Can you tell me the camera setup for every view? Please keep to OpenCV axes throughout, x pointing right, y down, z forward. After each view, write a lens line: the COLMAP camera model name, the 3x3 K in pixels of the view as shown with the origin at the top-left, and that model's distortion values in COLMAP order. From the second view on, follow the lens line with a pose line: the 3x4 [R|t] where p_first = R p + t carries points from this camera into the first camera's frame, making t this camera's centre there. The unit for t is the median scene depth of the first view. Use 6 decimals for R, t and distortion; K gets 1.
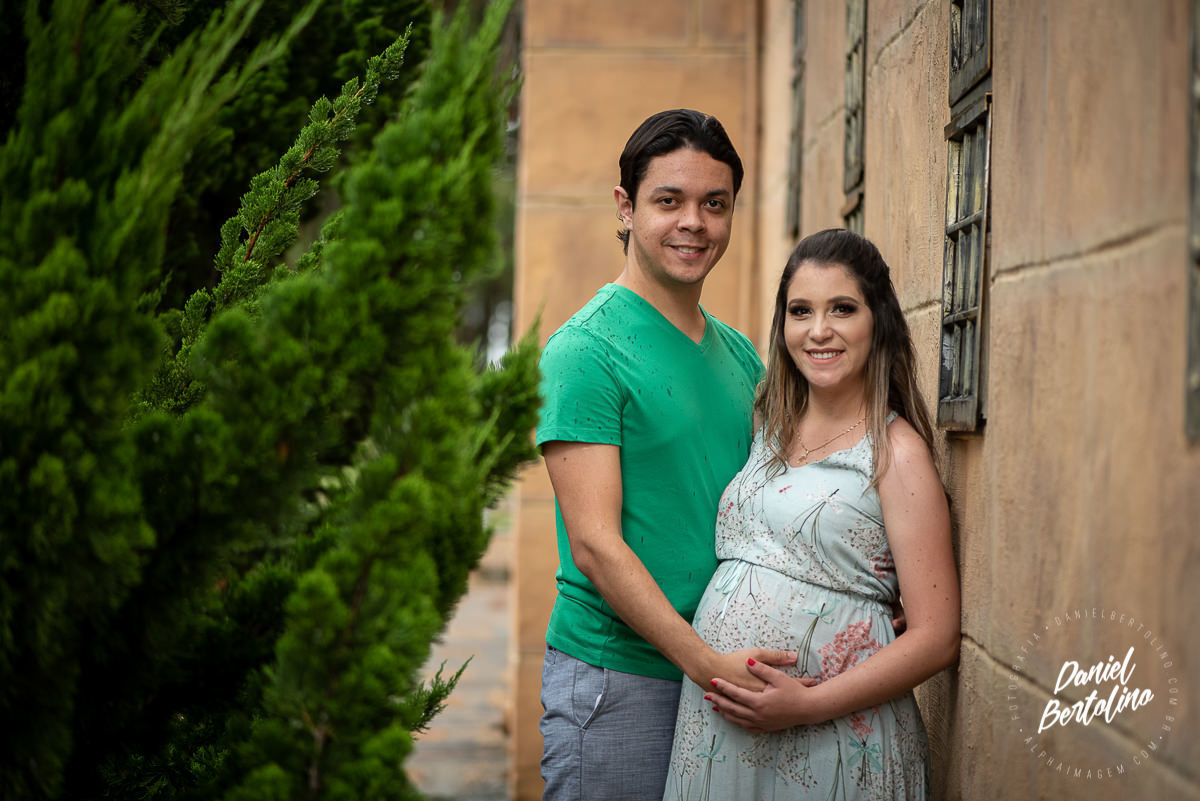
lens RADIAL K [[3736.8, 0, 600.0], [0, 3736.8, 400.5], [0, 0, 1]] dist [-0.290184, 2.670249]
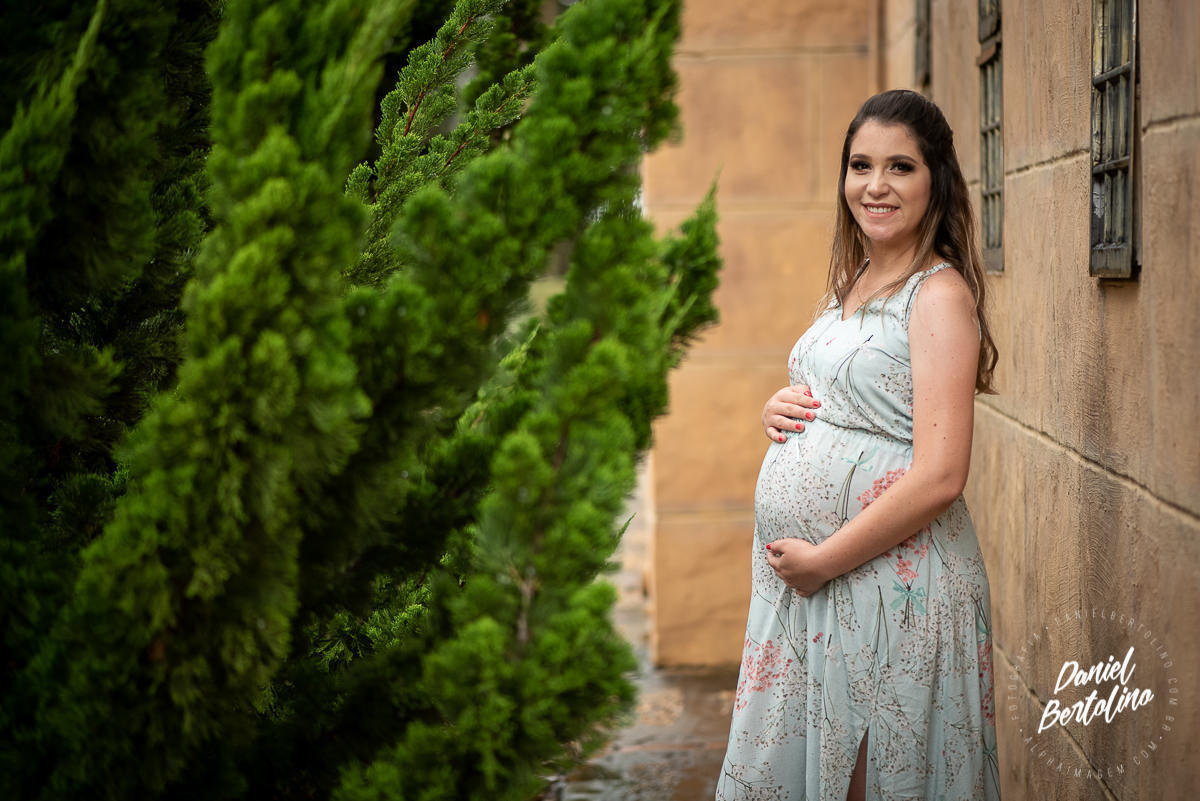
lens RADIAL K [[3945.8, 0, 600.0], [0, 3945.8, 400.5], [0, 0, 1]] dist [-0.229957, 1.177161]
pose [[0.999184, -0.032693, -0.023703, -0.026690], [0.033566, 0.998736, 0.037416, -0.004381], [0.022450, -0.038181, 0.999019, -0.111285]]
